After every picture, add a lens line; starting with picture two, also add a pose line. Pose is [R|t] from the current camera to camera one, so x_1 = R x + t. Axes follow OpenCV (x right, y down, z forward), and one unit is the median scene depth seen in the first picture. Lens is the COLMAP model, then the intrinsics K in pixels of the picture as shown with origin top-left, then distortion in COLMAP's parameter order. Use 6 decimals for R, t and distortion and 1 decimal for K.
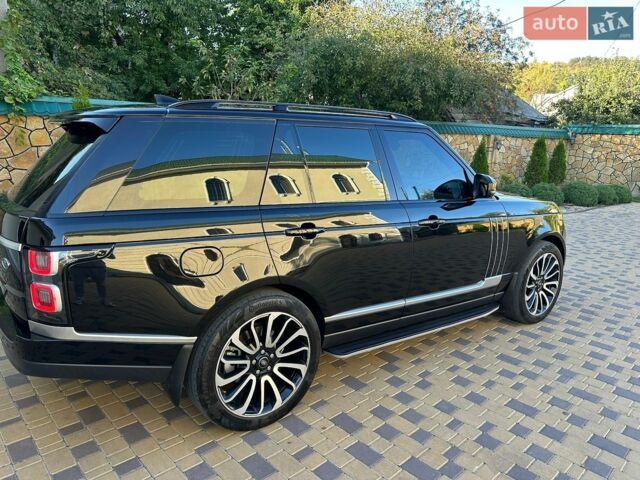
lens RADIAL K [[455.4, 0, 319.9], [0, 455.4, 231.8], [0, 0, 1]] dist [0.048814, -0.069978]
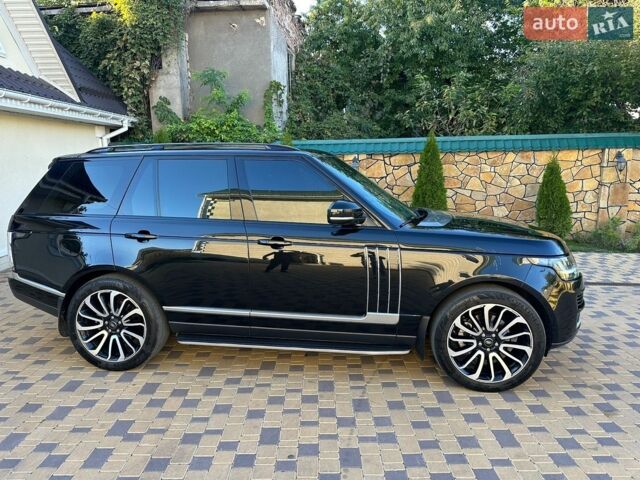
lens RADIAL K [[448.9, 0, 320.0], [0, 448.9, 240.0], [0, 0, 1]] dist [0.053446, -0.074489]
pose [[0.727725, 0.077909, -0.681430, 1.145748], [-0.105555, 0.994413, 0.000966, -0.044270], [0.677698, 0.071226, 0.731883, 0.337313]]
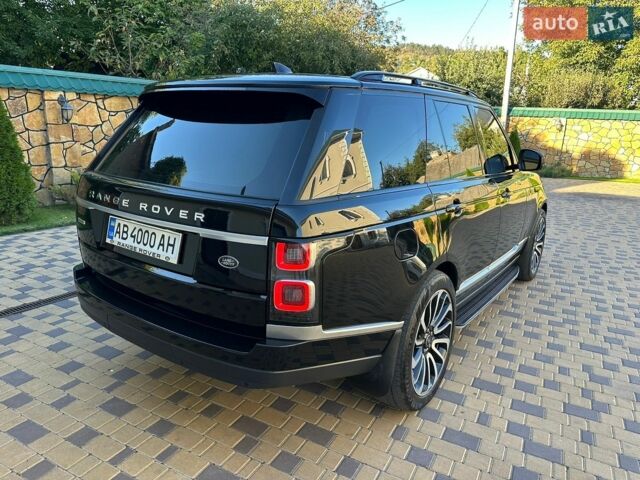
lens RADIAL K [[463.1, 0, 319.7], [0, 463.1, 231.7], [0, 0, 1]] dist [0.001940, -0.004358]
pose [[0.946349, -0.067323, 0.316056, -0.576331], [0.053390, 0.997190, 0.052550, -0.014259], [-0.318705, -0.032856, 0.947284, 0.111453]]
